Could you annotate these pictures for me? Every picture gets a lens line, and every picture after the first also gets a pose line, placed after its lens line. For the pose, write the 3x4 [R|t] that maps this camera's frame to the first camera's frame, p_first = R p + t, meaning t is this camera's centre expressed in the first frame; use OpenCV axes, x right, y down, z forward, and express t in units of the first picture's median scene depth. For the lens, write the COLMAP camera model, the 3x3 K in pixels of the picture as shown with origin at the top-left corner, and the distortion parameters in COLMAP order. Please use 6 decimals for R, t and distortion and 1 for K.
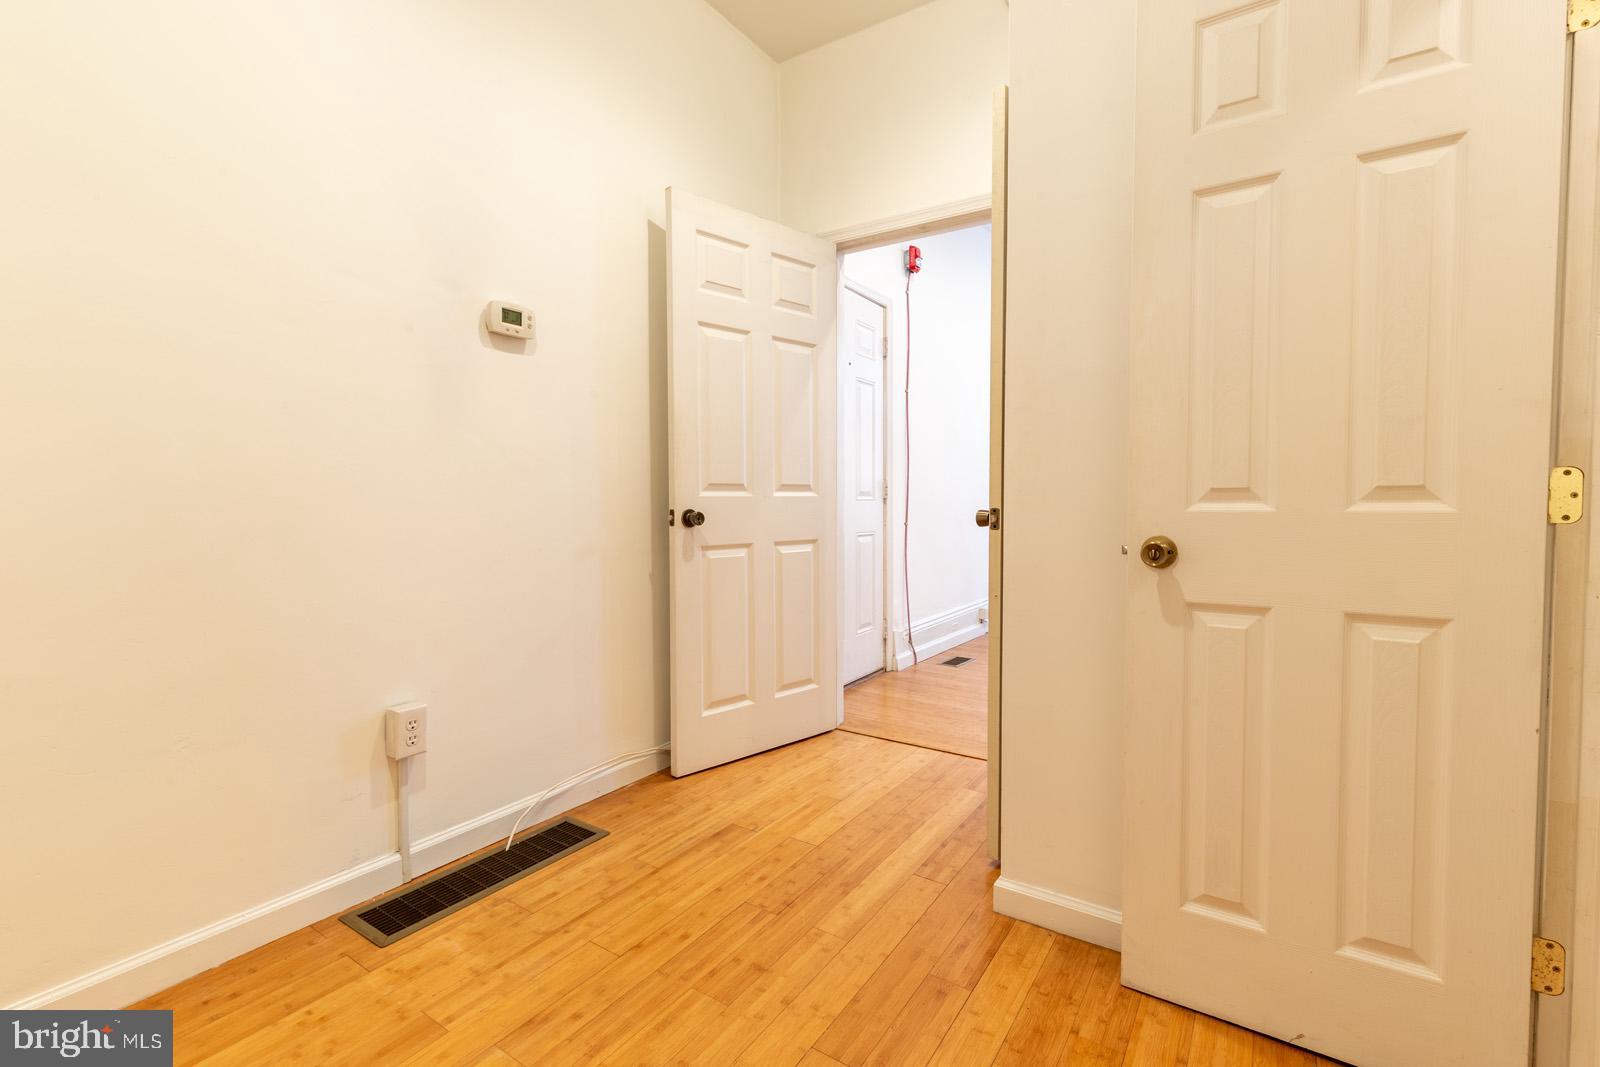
lens RADIAL K [[731.6, 0, 797.4], [0, 731.6, 532.9], [0, 0, 1]] dist [0.003260, -0.000640]
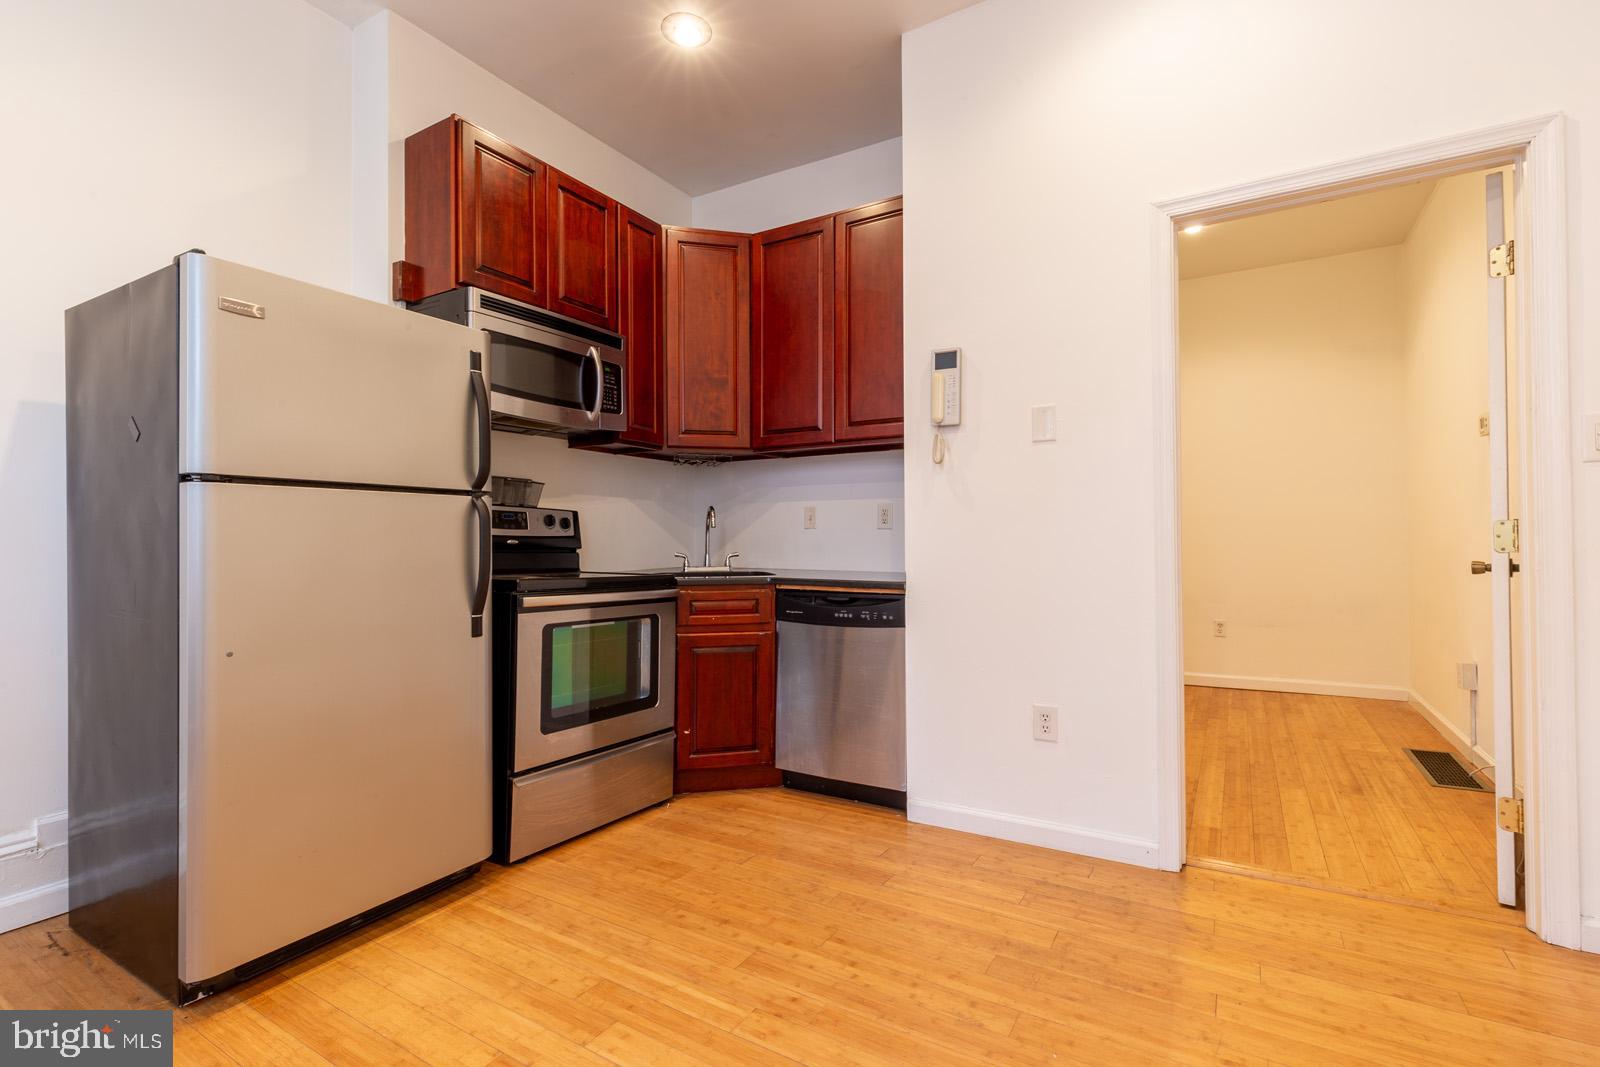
lens RADIAL K [[731.6, 0, 797.4], [0, 731.6, 532.9], [0, 0, 1]] dist [0.003260, -0.000640]
pose [[-0.998880, 0.007797, -0.046673, 1.377266], [0.006300, 0.999463, 0.032145, -0.171148], [0.046898, 0.031815, -0.998393, 3.149568]]
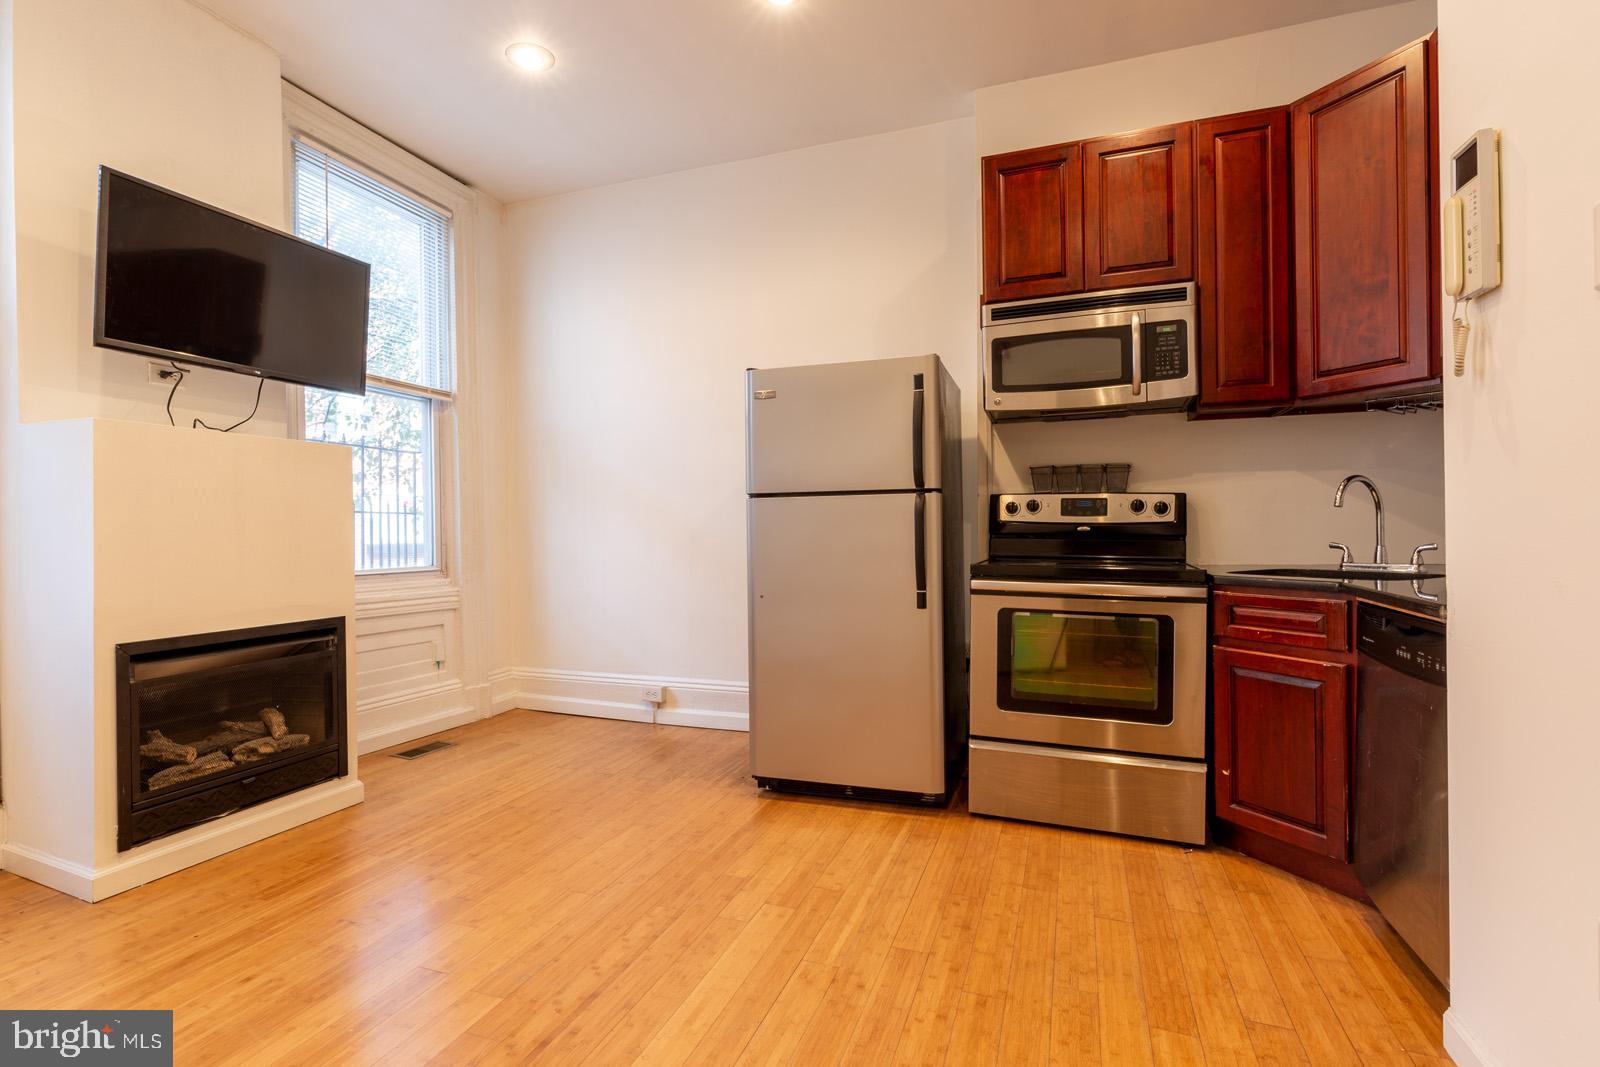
lens RADIAL K [[766.1, 0, 797.8], [0, 766.1, 533.6], [0, 0, 1]] dist [-0.001933, -0.000279]
pose [[-0.241199, 0.002889, 0.970471, 0.287549], [0.053567, 0.998511, 0.010341, -0.140755], [-0.968996, 0.054479, -0.240995, 2.446310]]
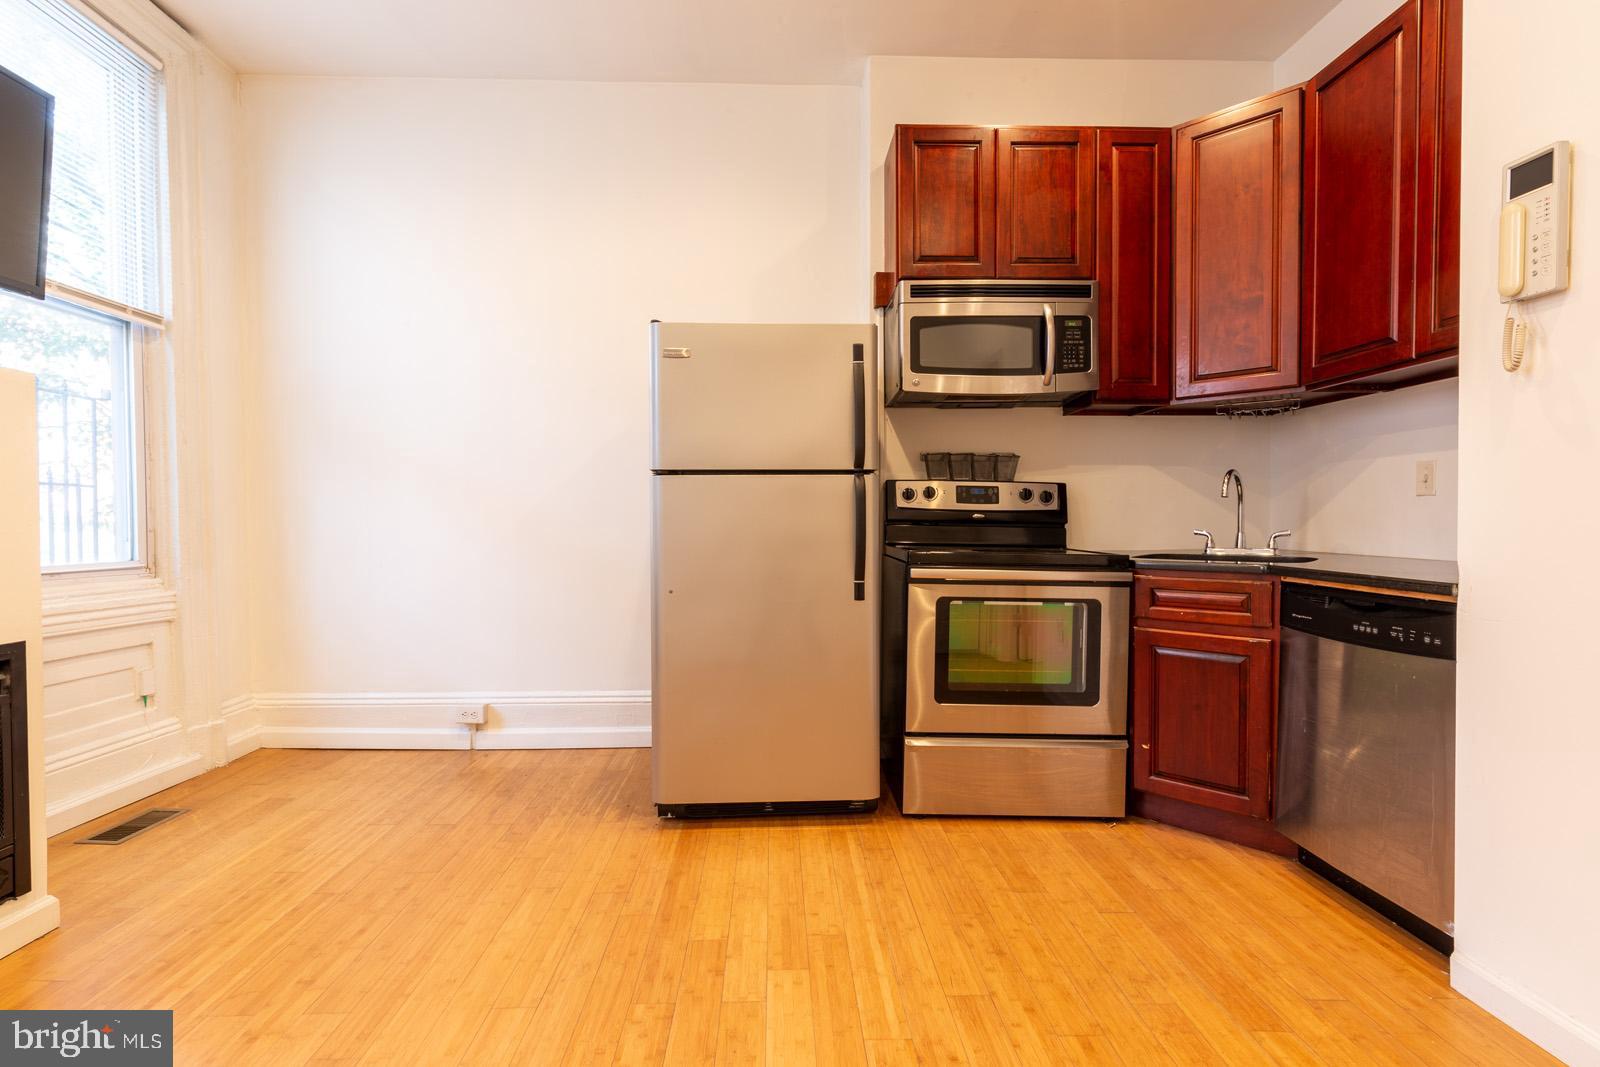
lens RADIAL K [[739.9, 0, 796.6], [0, 739.9, 533.7], [0, 0, 1]] dist [0.004391, -0.000610]
pose [[-0.583305, -0.008796, 0.812206, 0.733694], [0.039787, 0.998432, 0.039386, -0.142477], [-0.811278, 0.055290, -0.582040, 2.761726]]
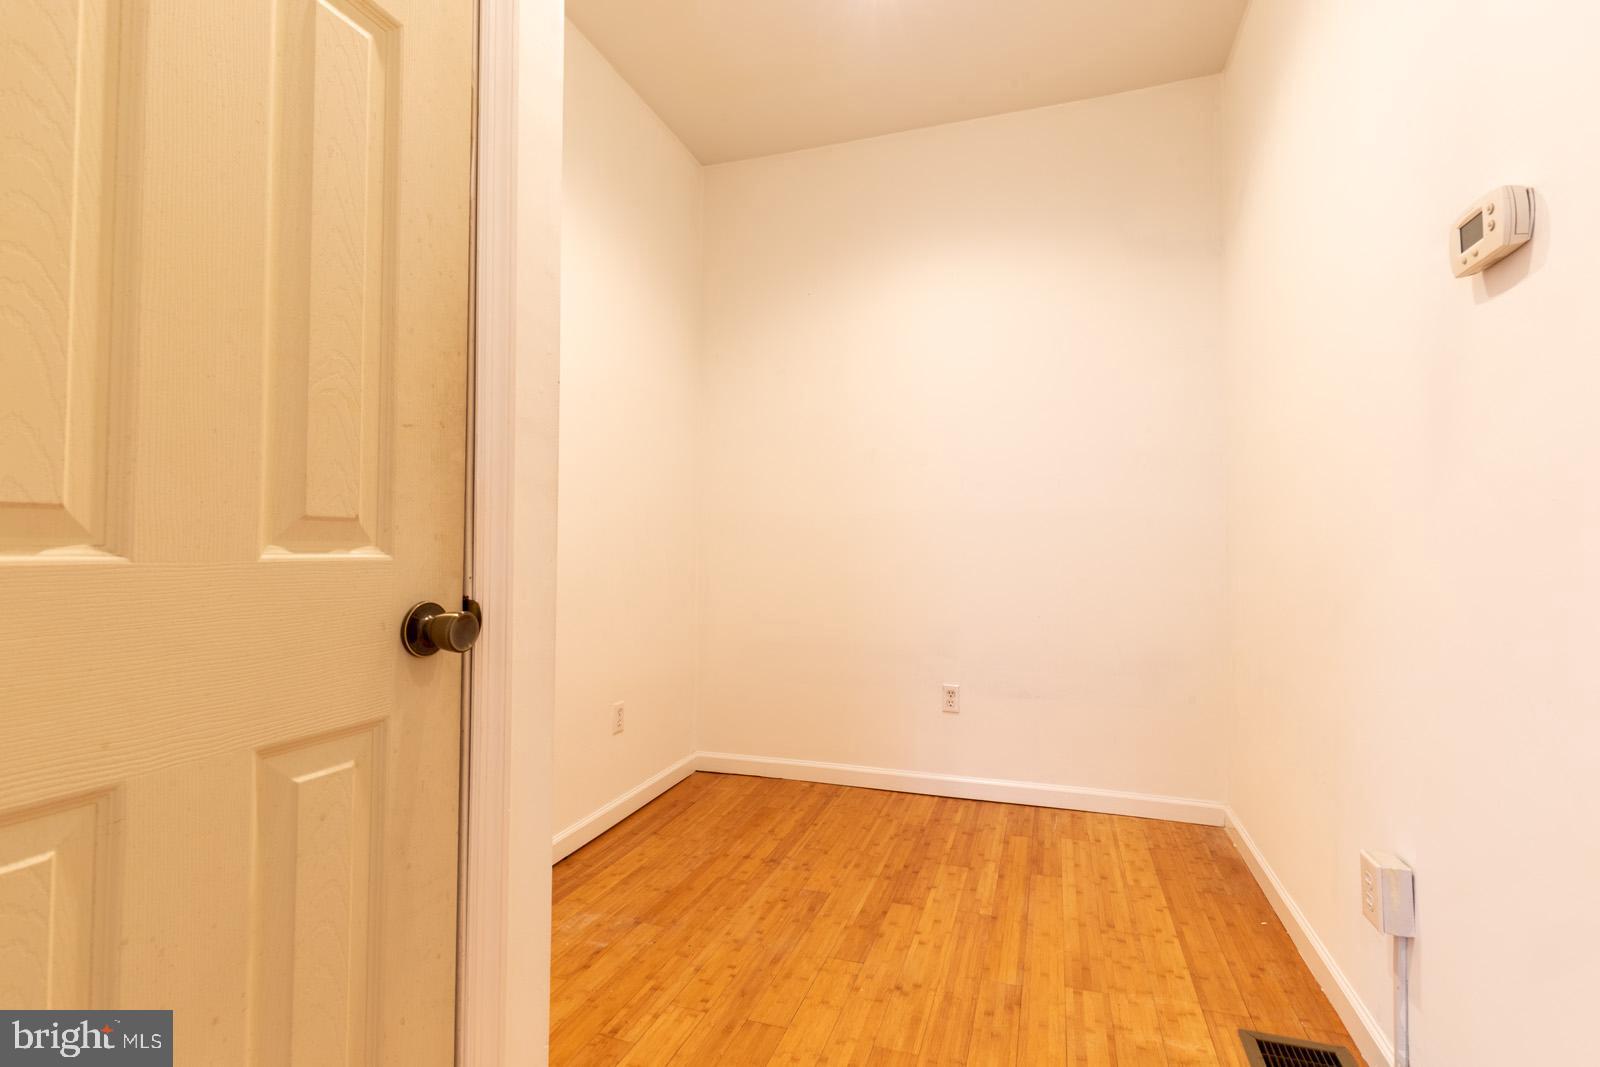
lens RADIAL K [[731.6, 0, 797.4], [0, 731.6, 532.9], [0, 0, 1]] dist [0.003260, -0.000640]
pose [[-0.968930, -0.009650, -0.247146, 0.259836], [-0.015200, 0.999673, 0.020559, -0.113007], [0.246867, 0.023677, -0.968760, 1.817252]]
